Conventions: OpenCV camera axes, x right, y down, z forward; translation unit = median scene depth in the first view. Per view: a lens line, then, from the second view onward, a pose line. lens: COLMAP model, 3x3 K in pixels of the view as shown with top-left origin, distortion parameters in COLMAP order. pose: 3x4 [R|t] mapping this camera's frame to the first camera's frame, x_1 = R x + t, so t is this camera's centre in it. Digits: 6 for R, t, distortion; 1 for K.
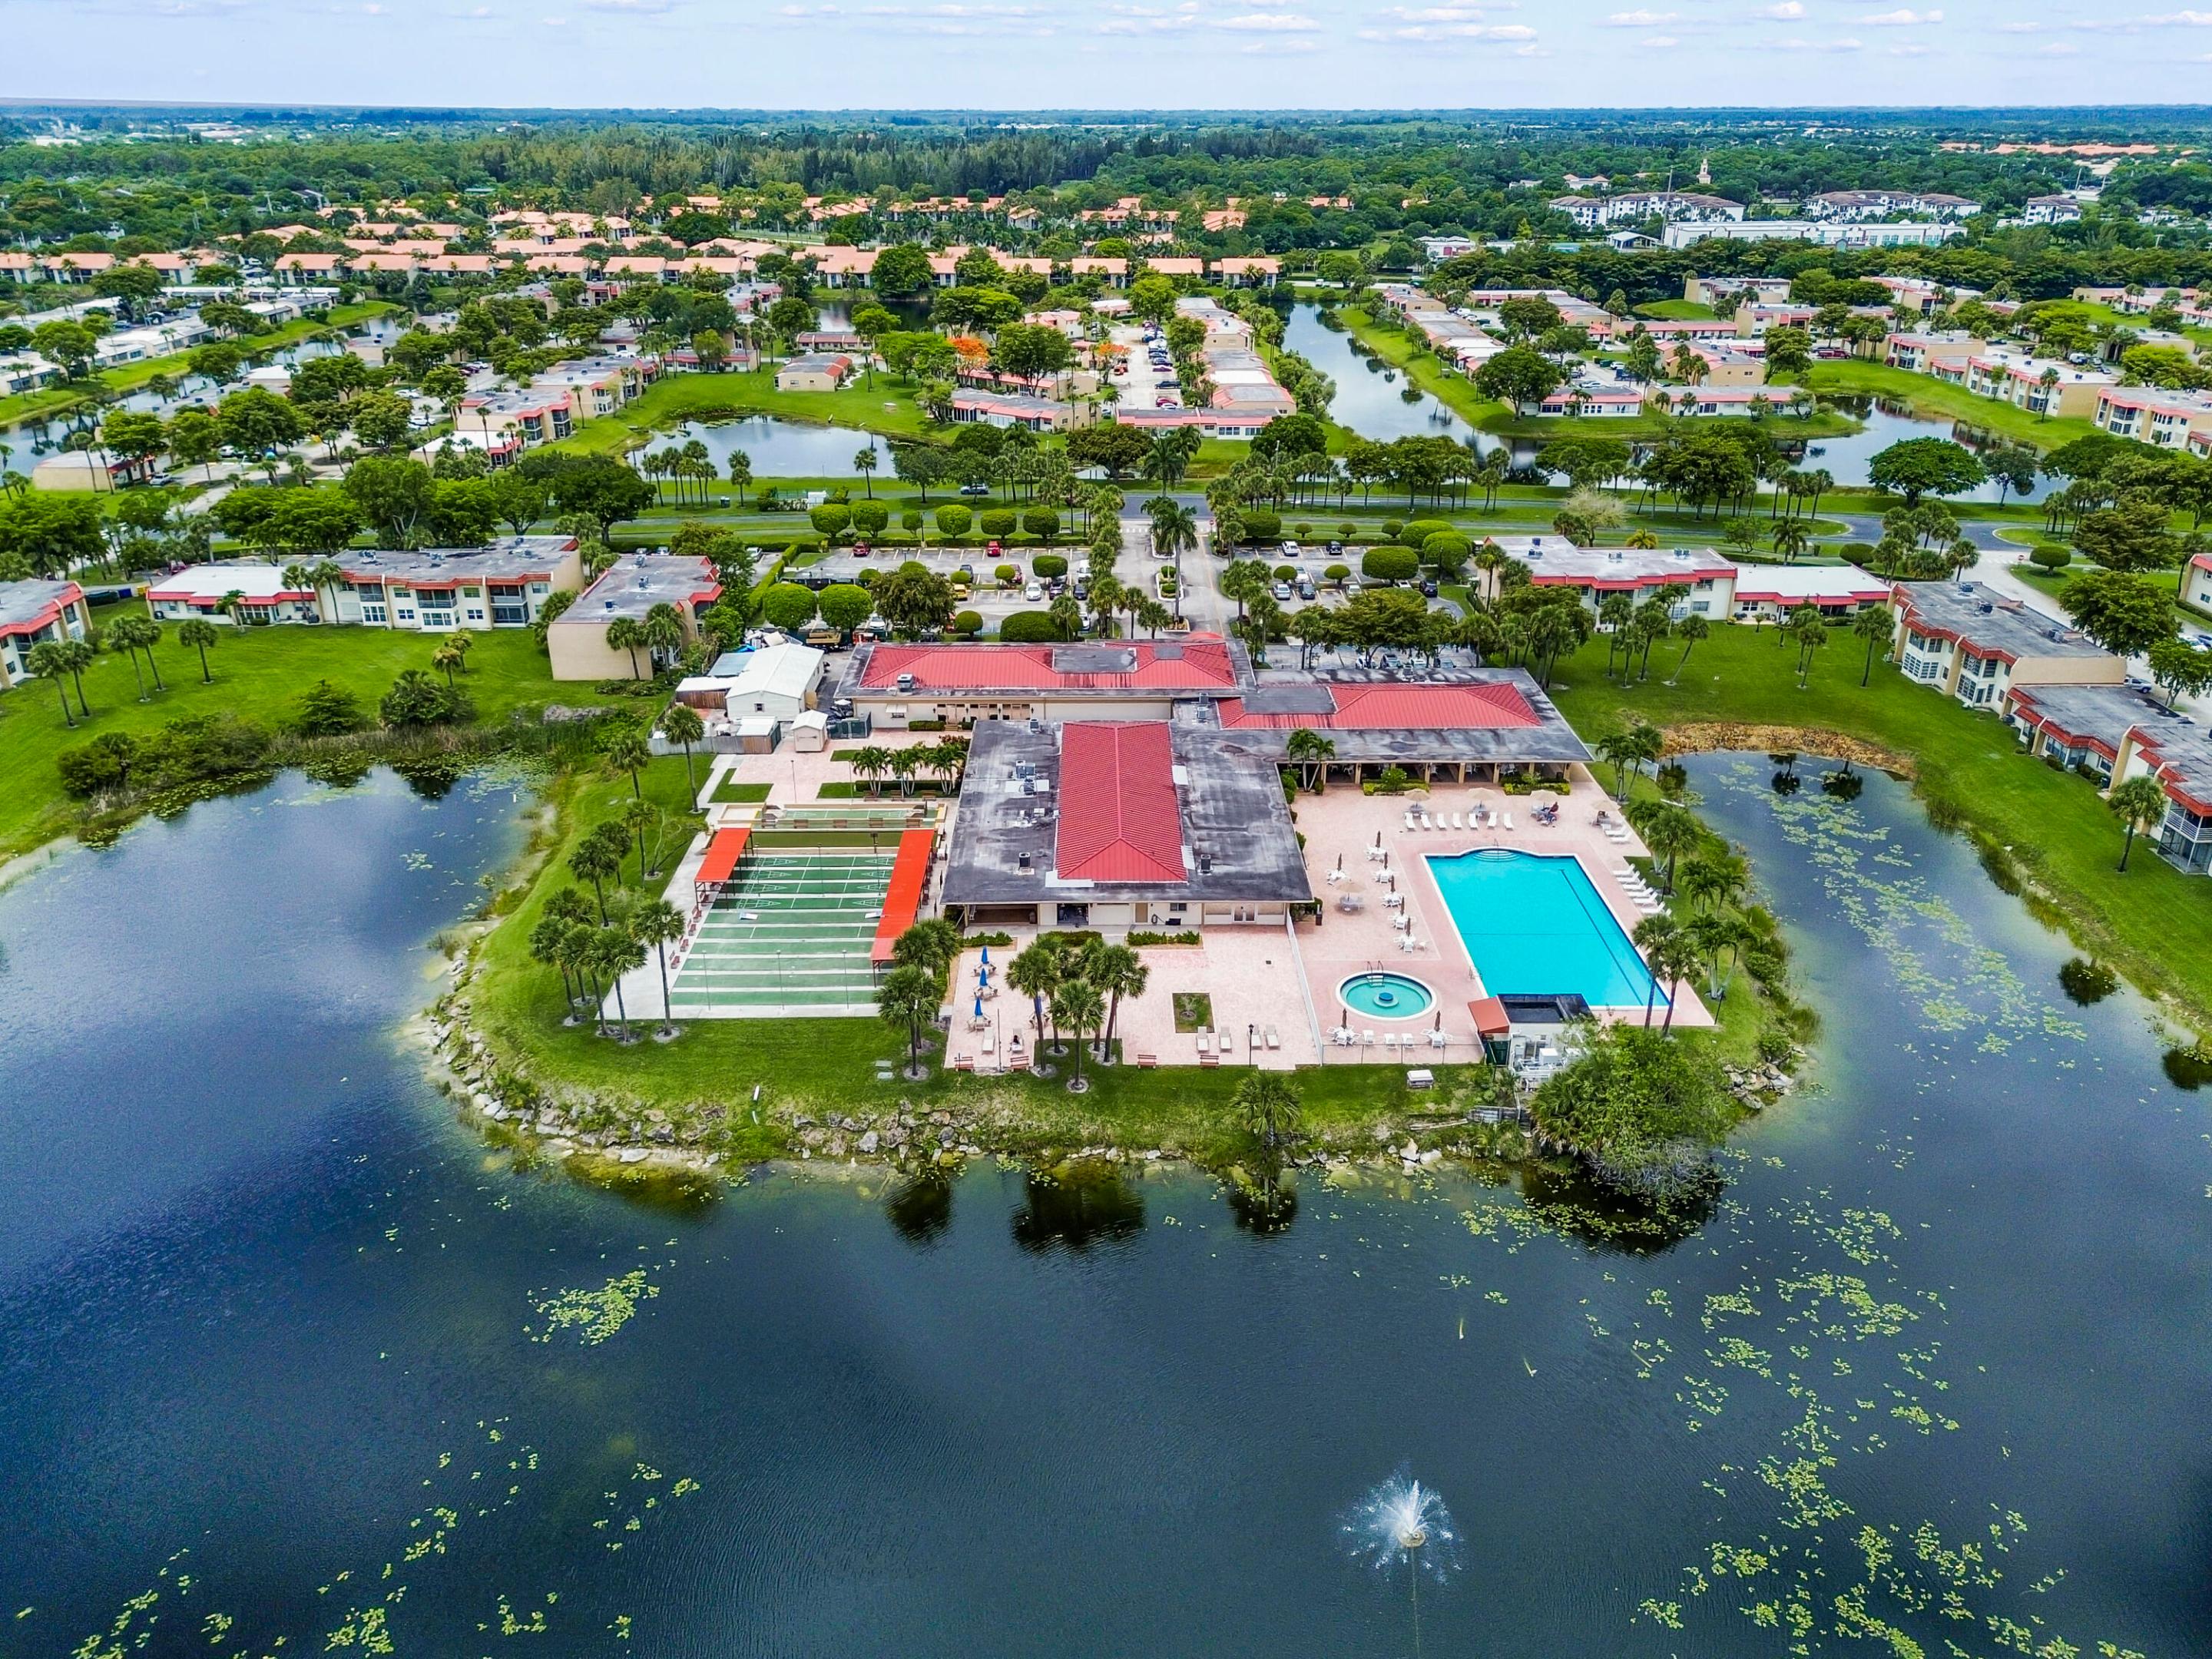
lens RADIAL K [[1584.4, 0, 1129.3], [0, 1584.4, 823.3], [0, 0, 1]] dist [0.093726, -0.106030]
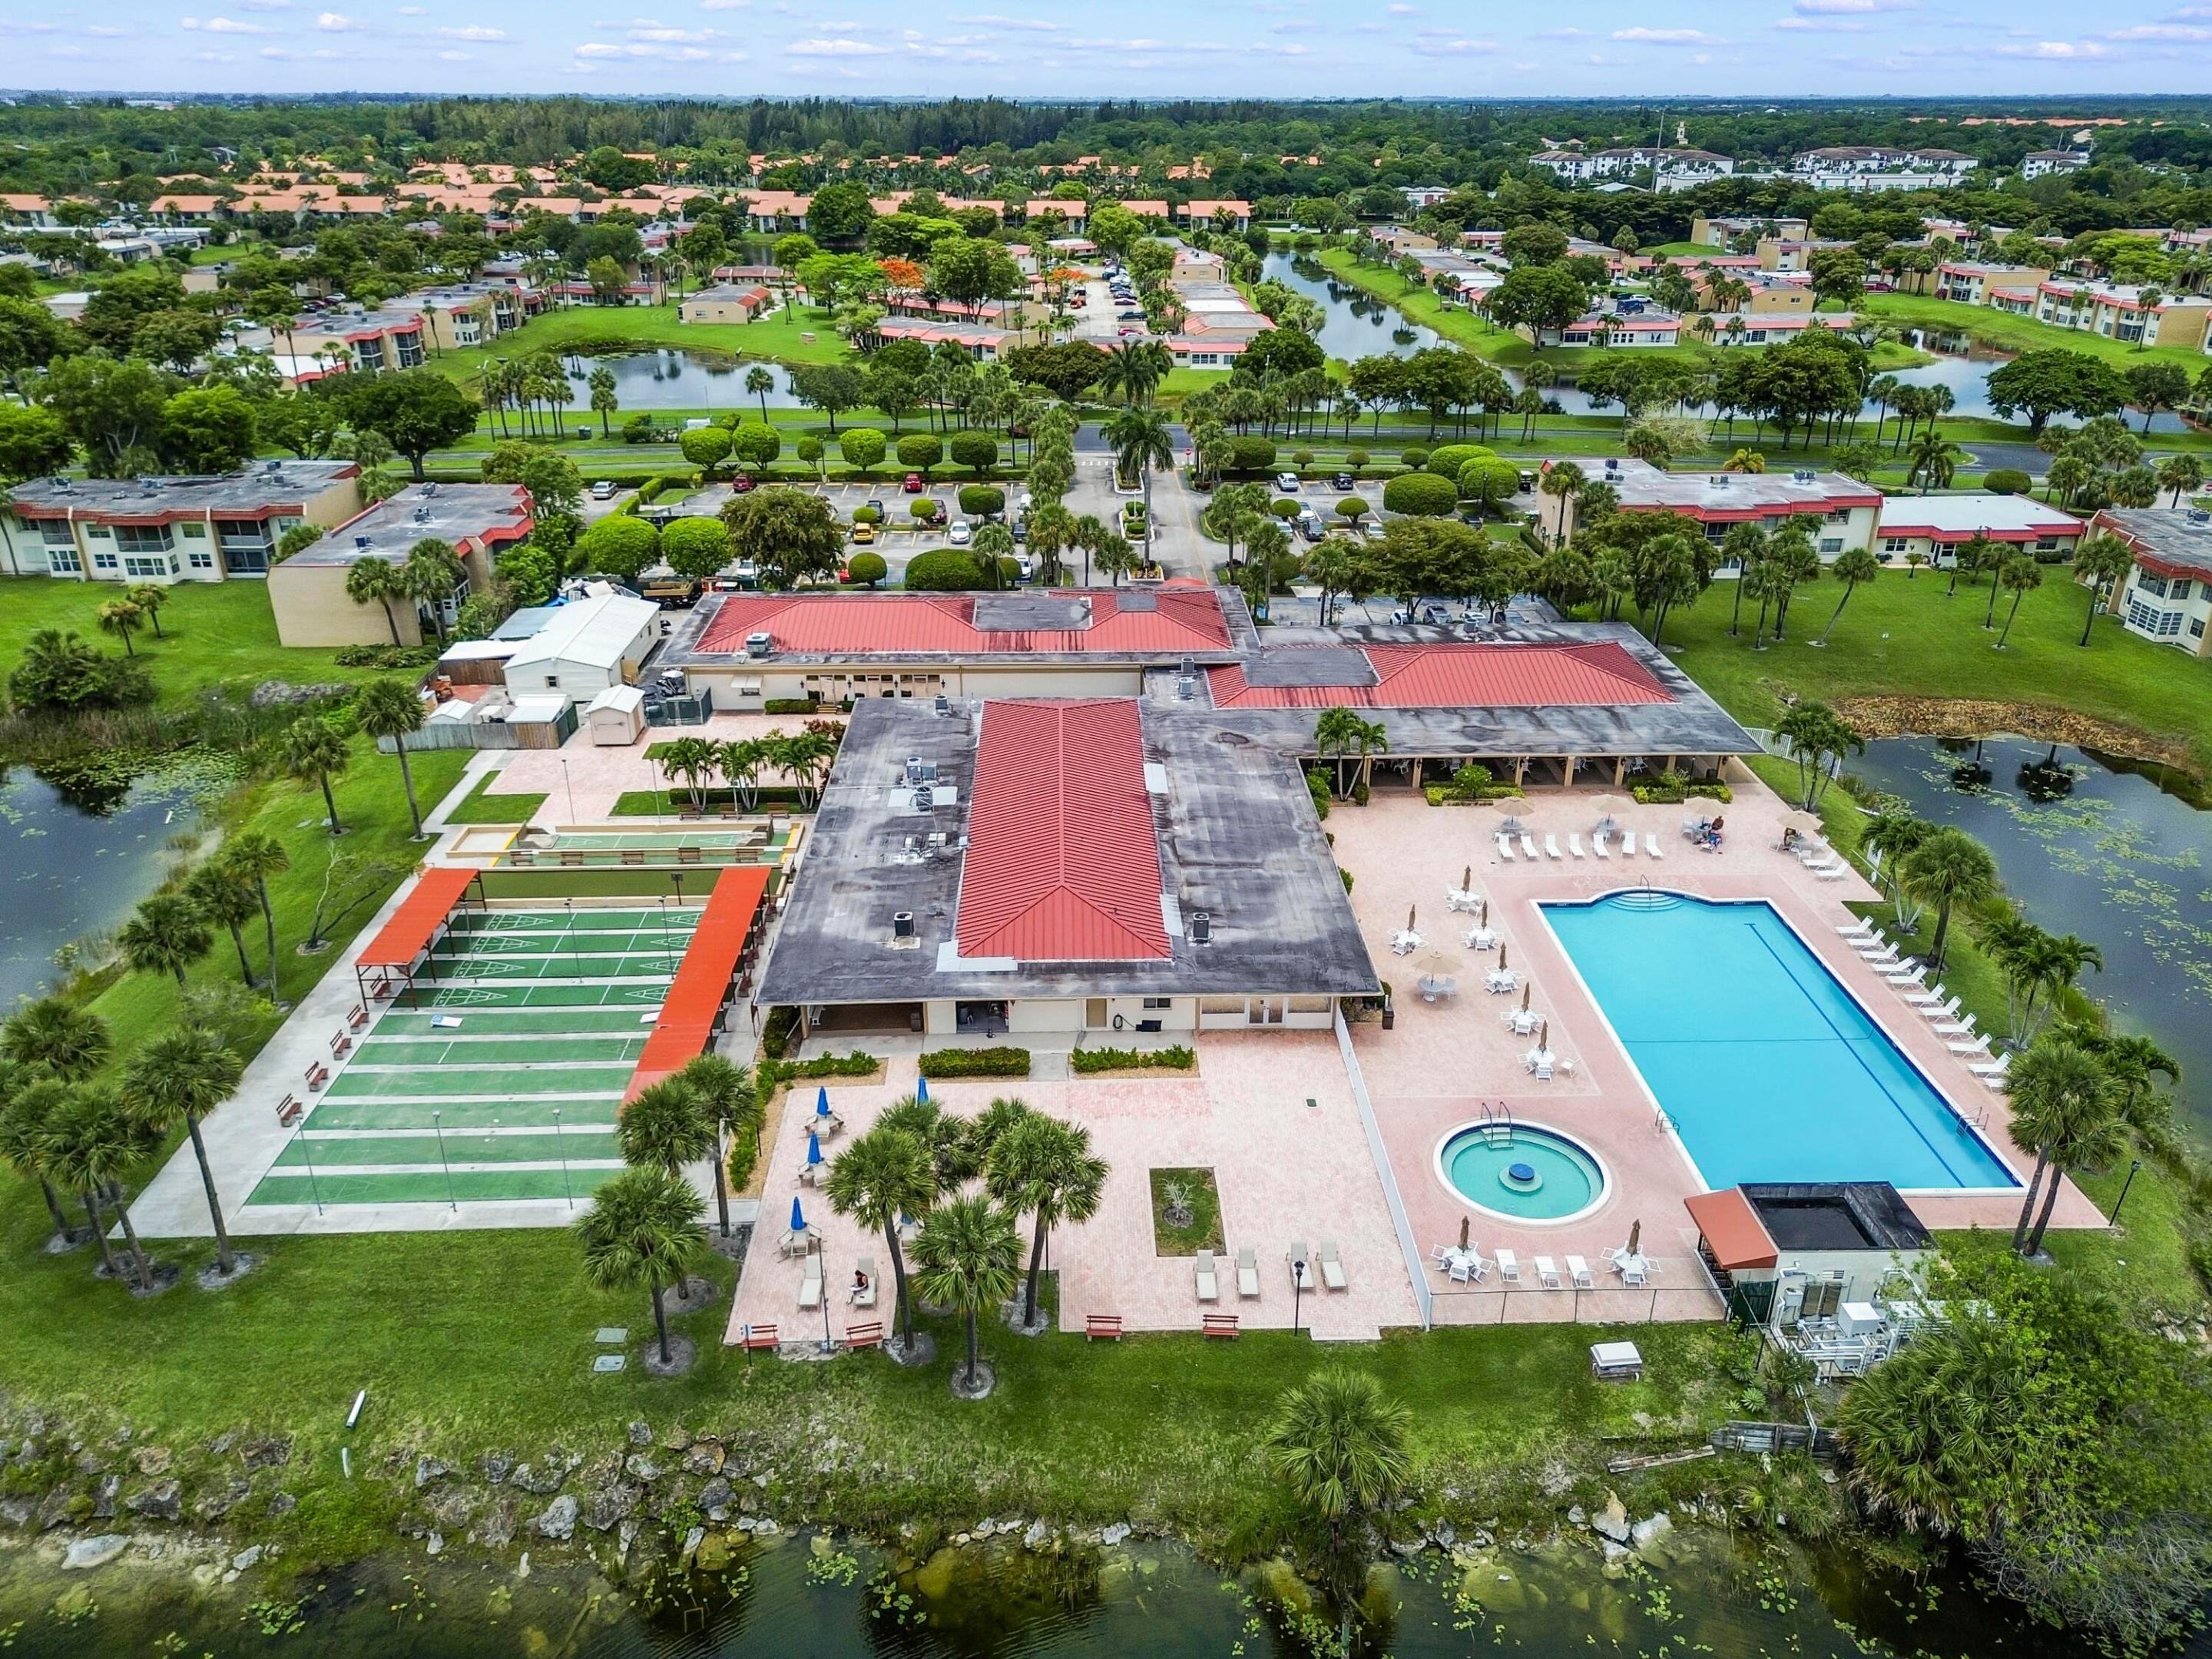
lens RADIAL K [[1584.4, 0, 1129.3], [0, 1584.4, 823.3], [0, 0, 1]] dist [0.093726, -0.106030]
pose [[0.999757, -0.007272, 0.020819, 0.005263], [0.007056, 0.999921, 0.010434, -0.013956], [-0.020894, -0.010285, 0.999729, 0.252148]]
